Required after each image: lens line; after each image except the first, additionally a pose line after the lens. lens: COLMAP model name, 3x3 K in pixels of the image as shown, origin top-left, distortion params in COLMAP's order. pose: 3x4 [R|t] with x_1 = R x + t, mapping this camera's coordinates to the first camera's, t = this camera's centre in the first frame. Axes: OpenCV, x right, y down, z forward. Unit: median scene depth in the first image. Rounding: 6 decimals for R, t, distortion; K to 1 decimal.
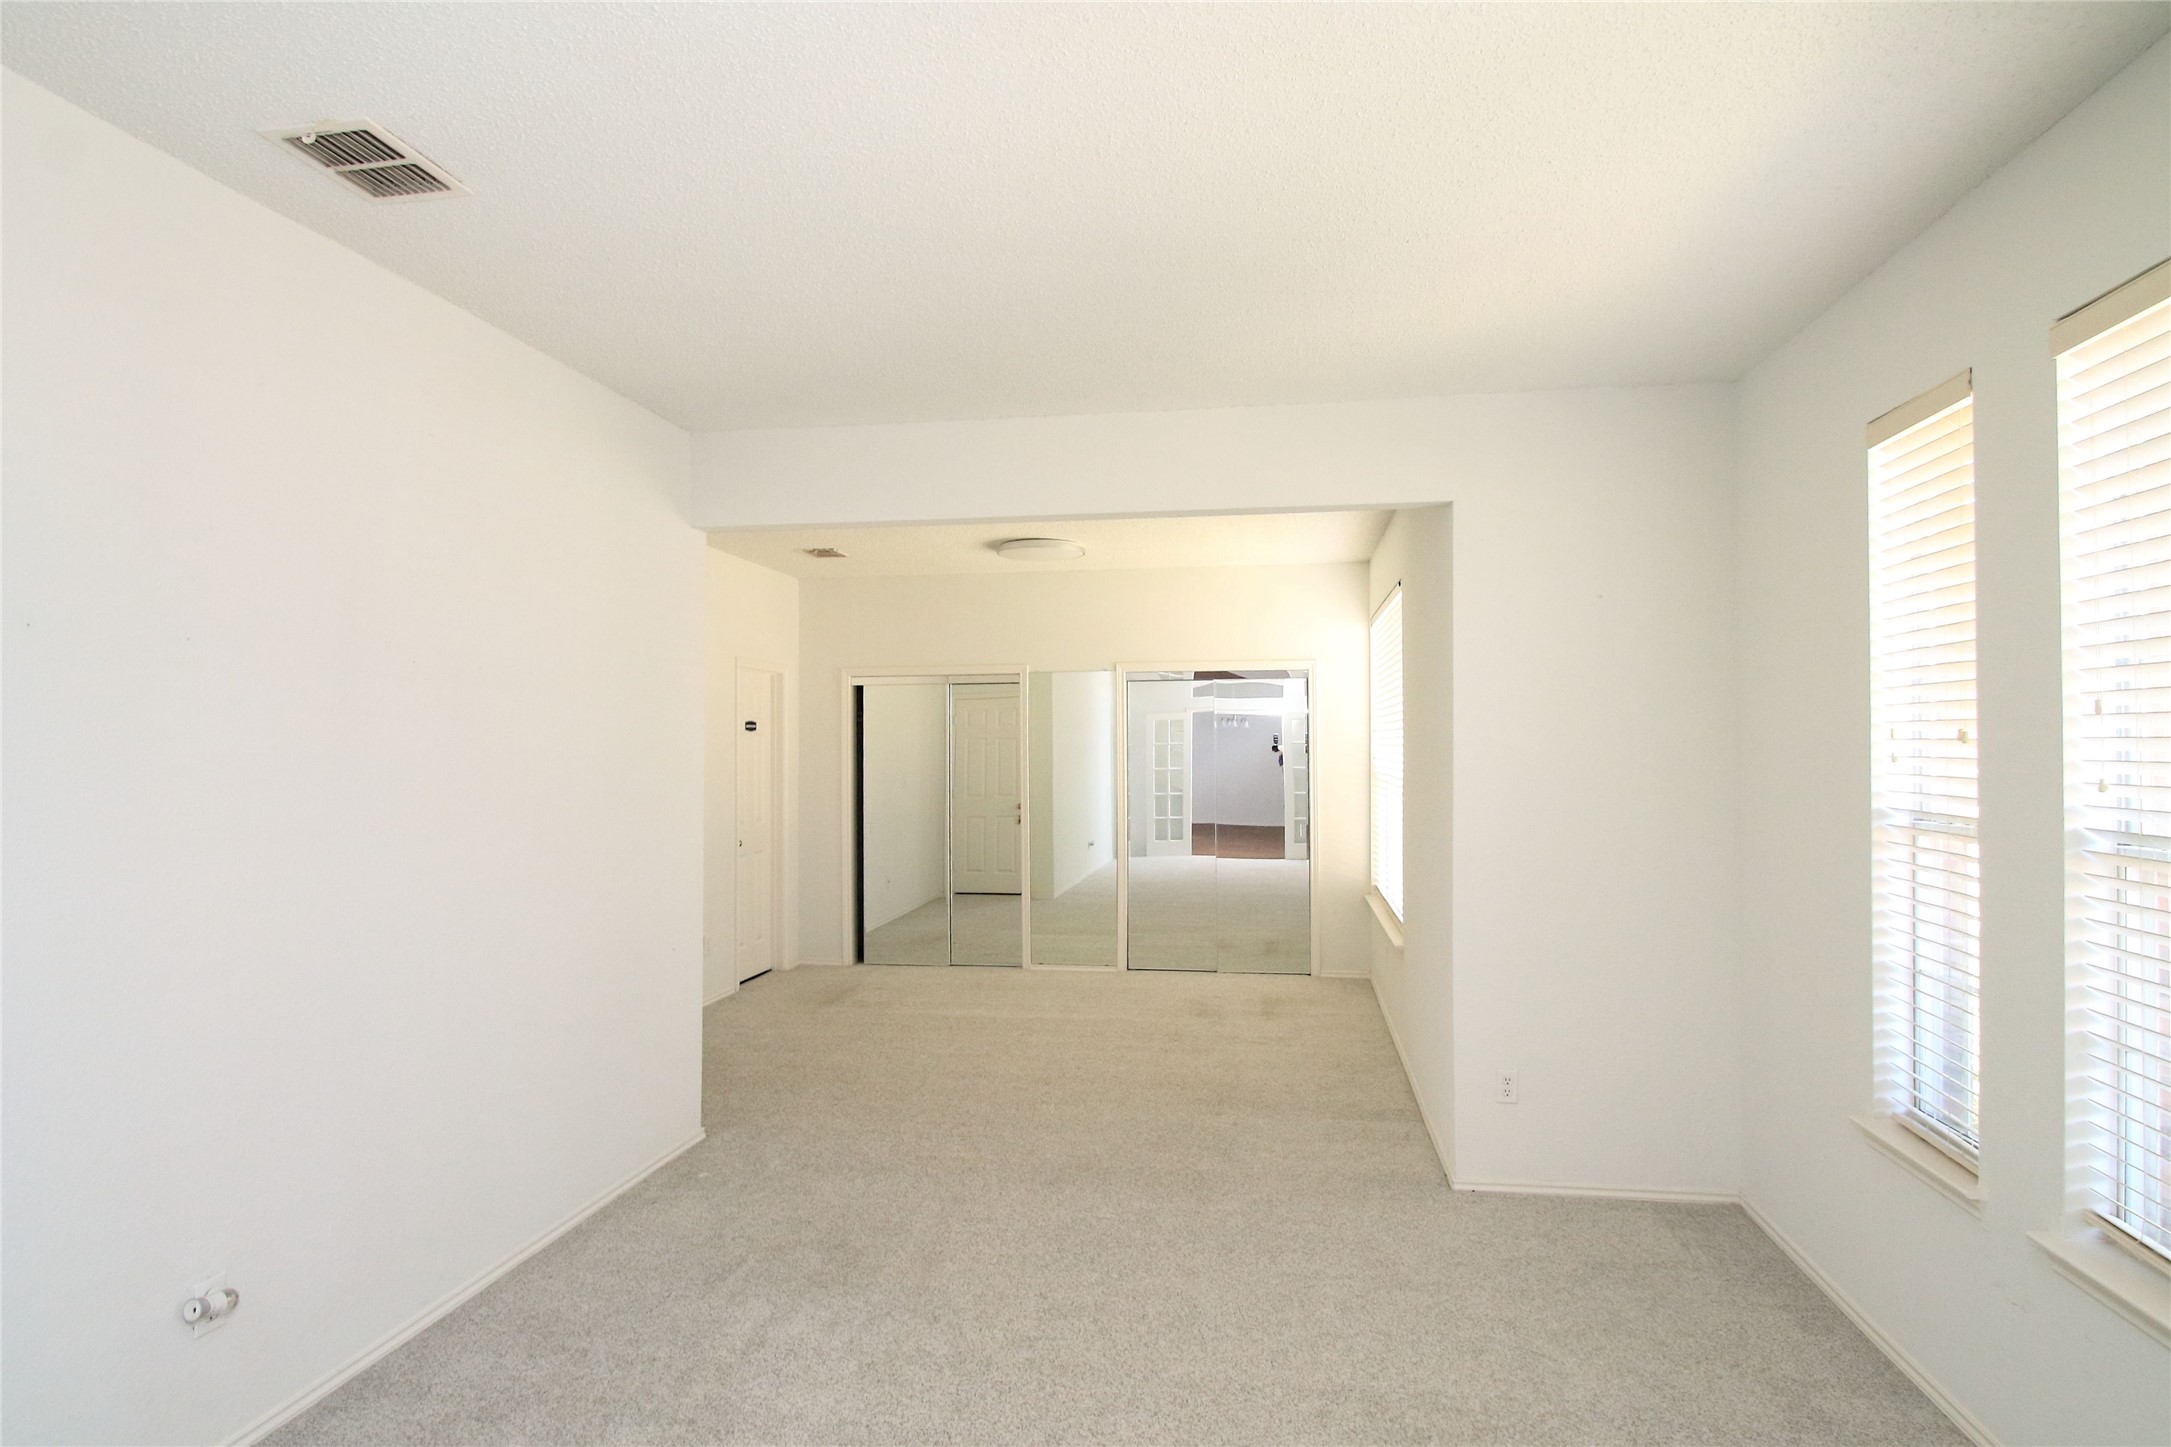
lens RADIAL K [[1091.8, 0, 1106.6], [0, 1091.8, 738.4], [0, 0, 1]] dist [0.020187, -0.027058]
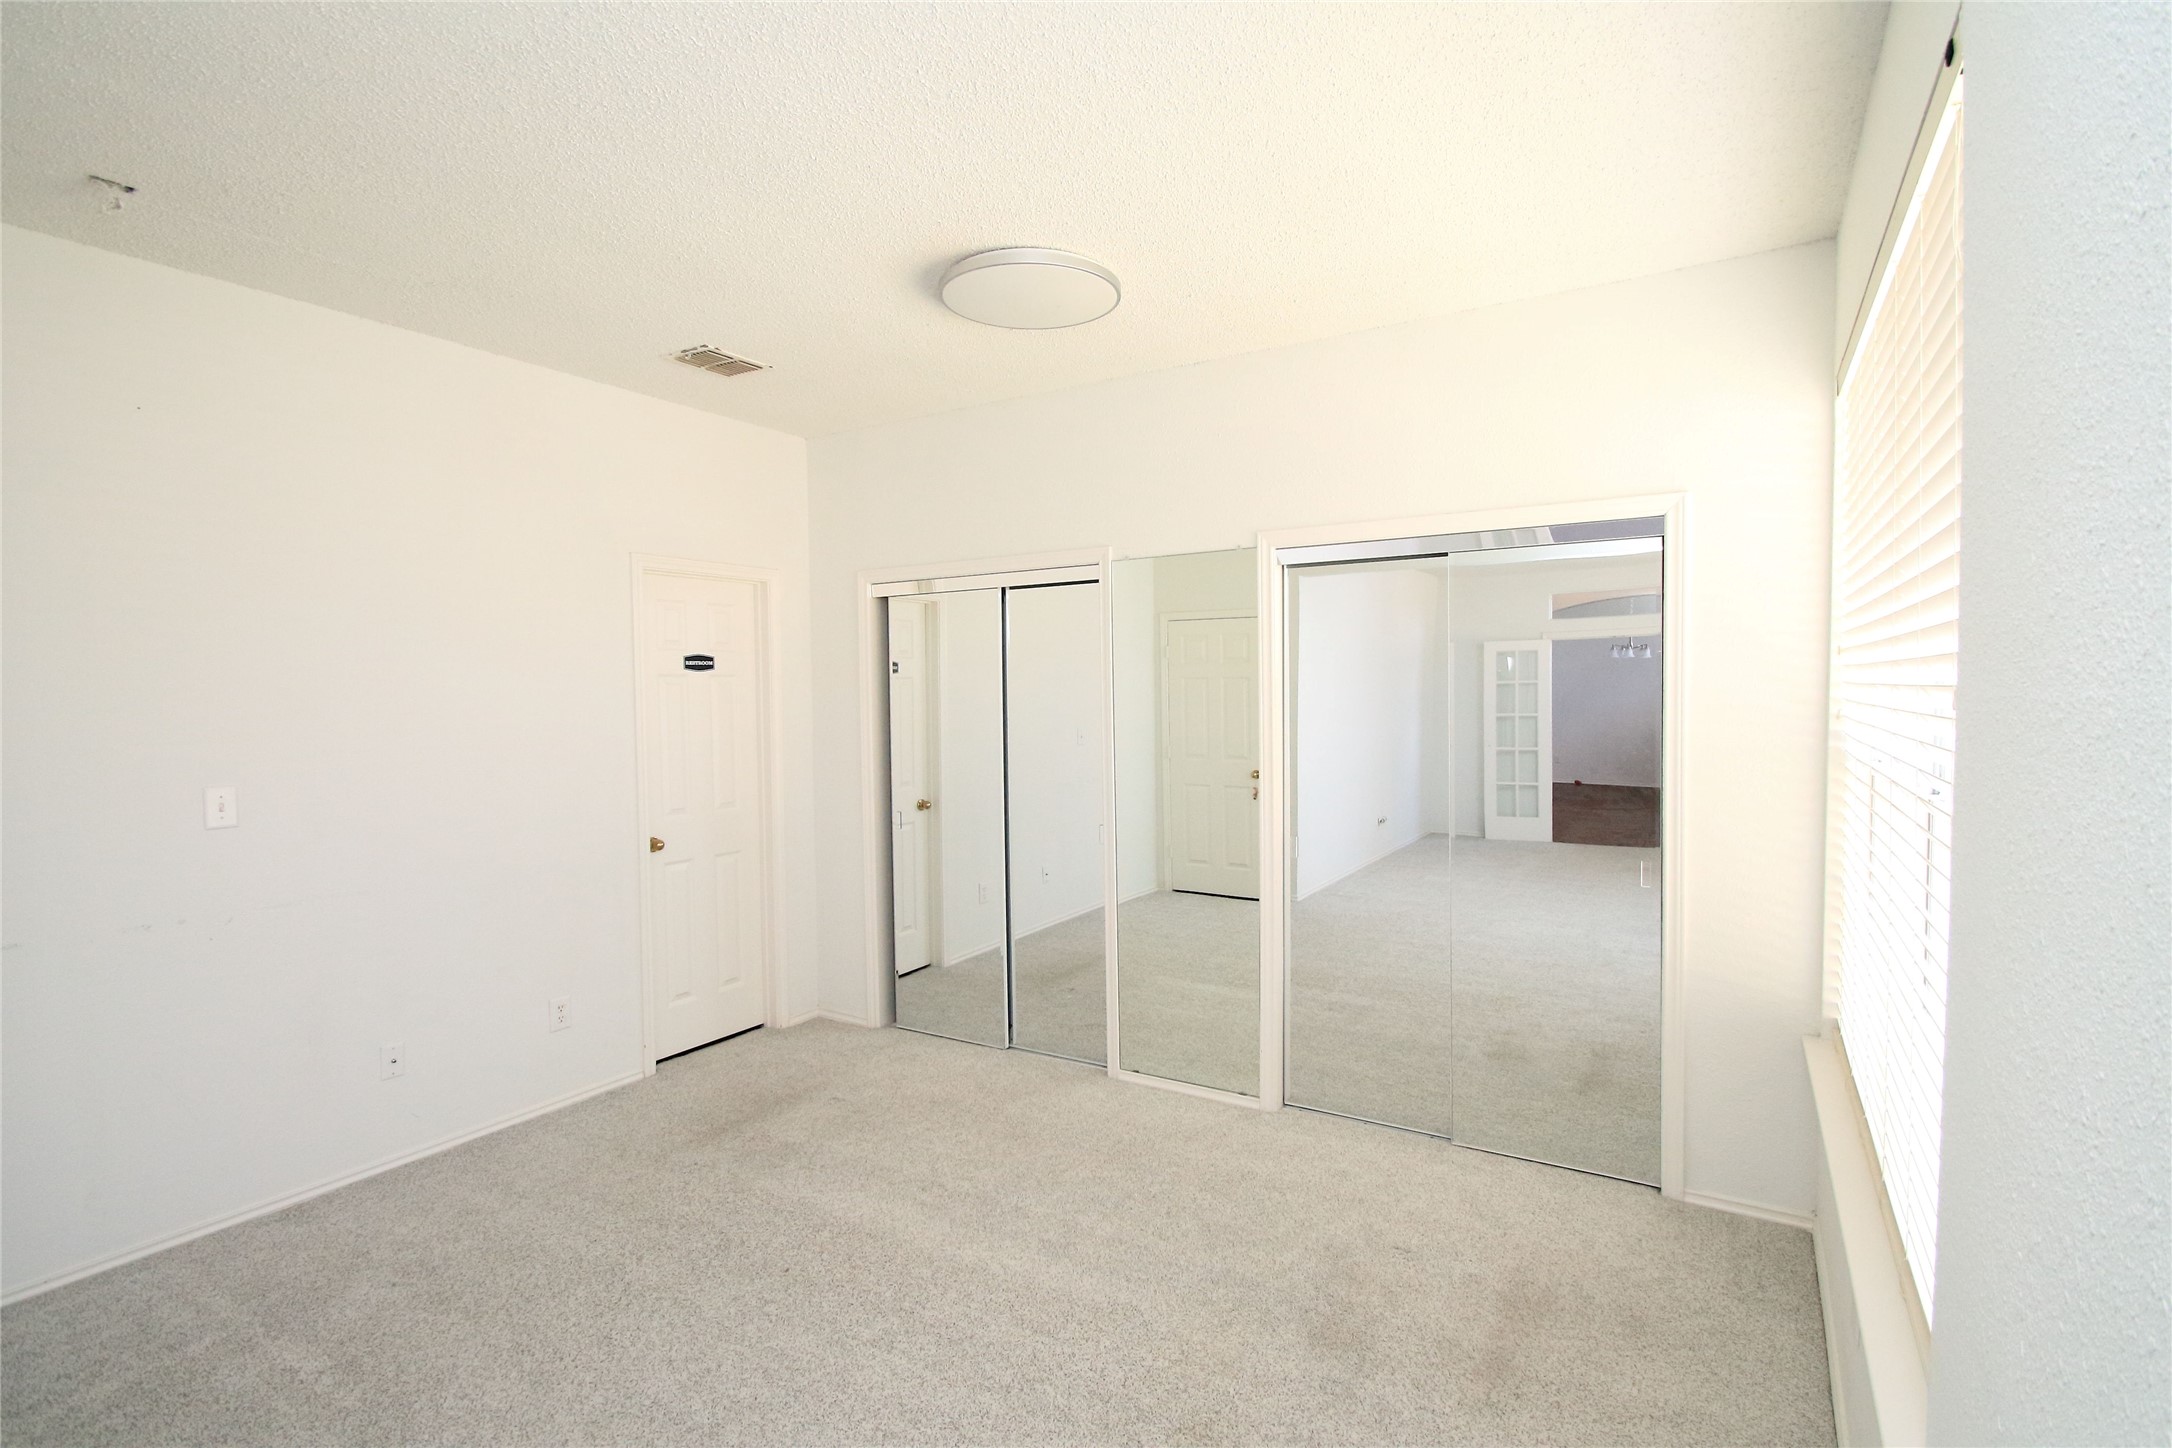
lens RADIAL K [[1031.1, 0, 1107.0], [0, 1031.1, 732.9], [0, 0, 1]] dist [0.010019, -0.015815]
pose [[0.925687, 0.009130, -0.378179, 0.310421], [0.011356, 0.998587, 0.051905, 0.002863], [0.378119, -0.052343, 0.924276, 1.216008]]
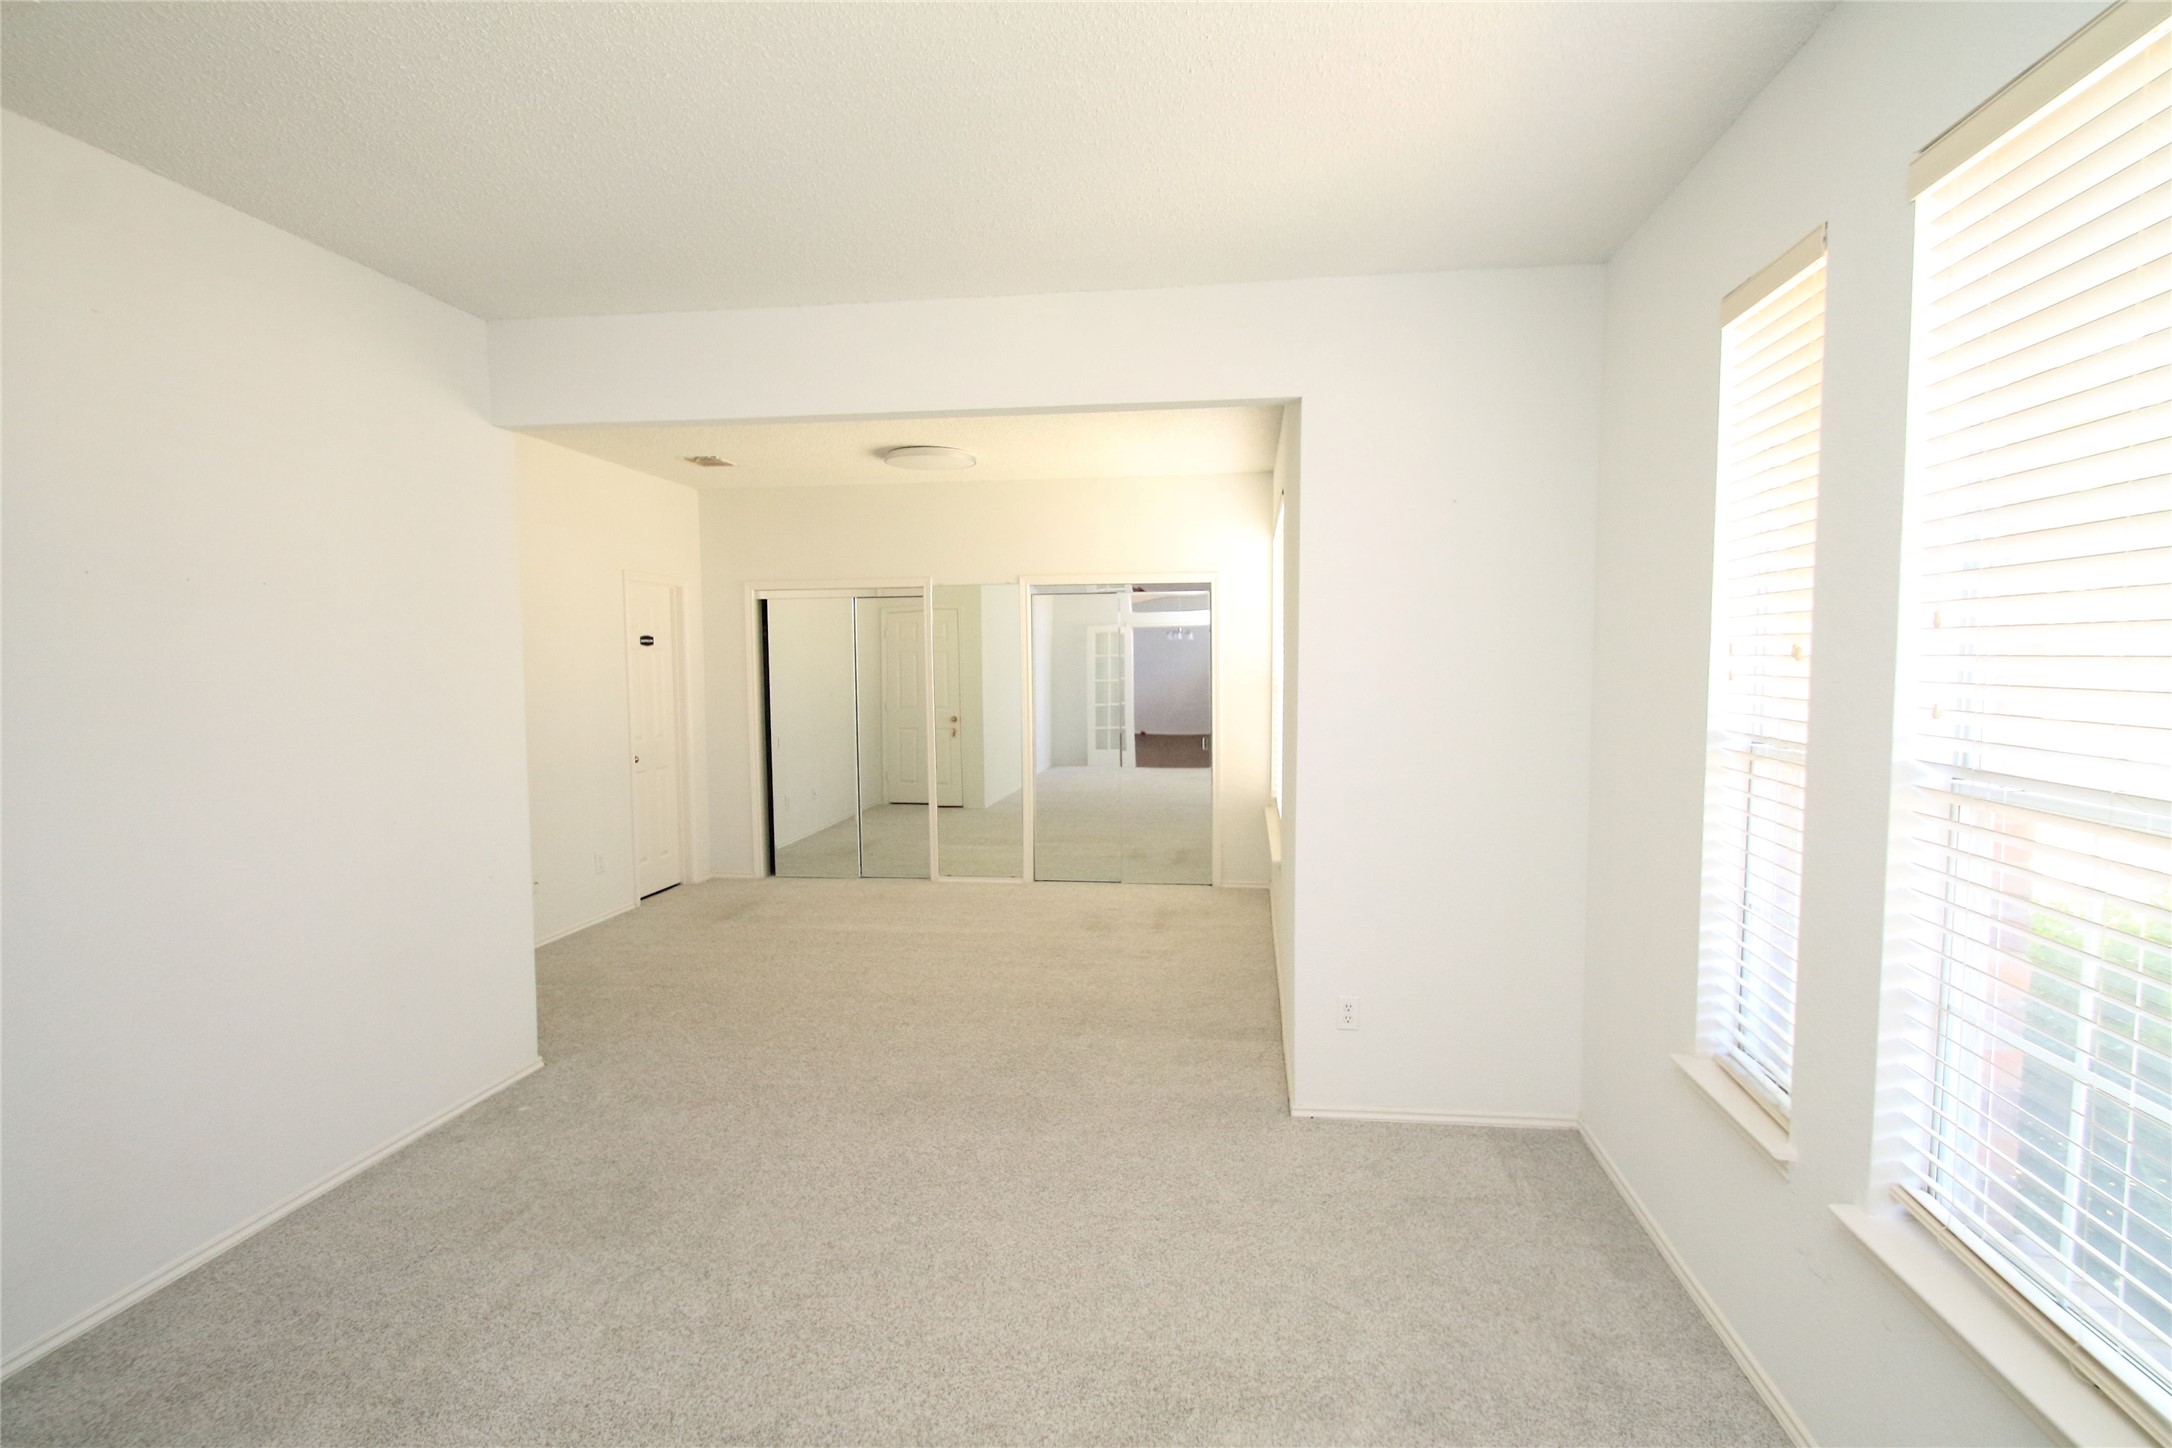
lens RADIAL K [[1031.1, 0, 1107.0], [0, 1031.1, 732.9], [0, 0, 1]] dist [0.010019, -0.015815]
pose [[0.999767, -0.004782, 0.021043, 0.161163], [0.003076, 0.996758, 0.080398, -0.004697], [-0.021359, -0.080315, 0.996541, 0.134634]]
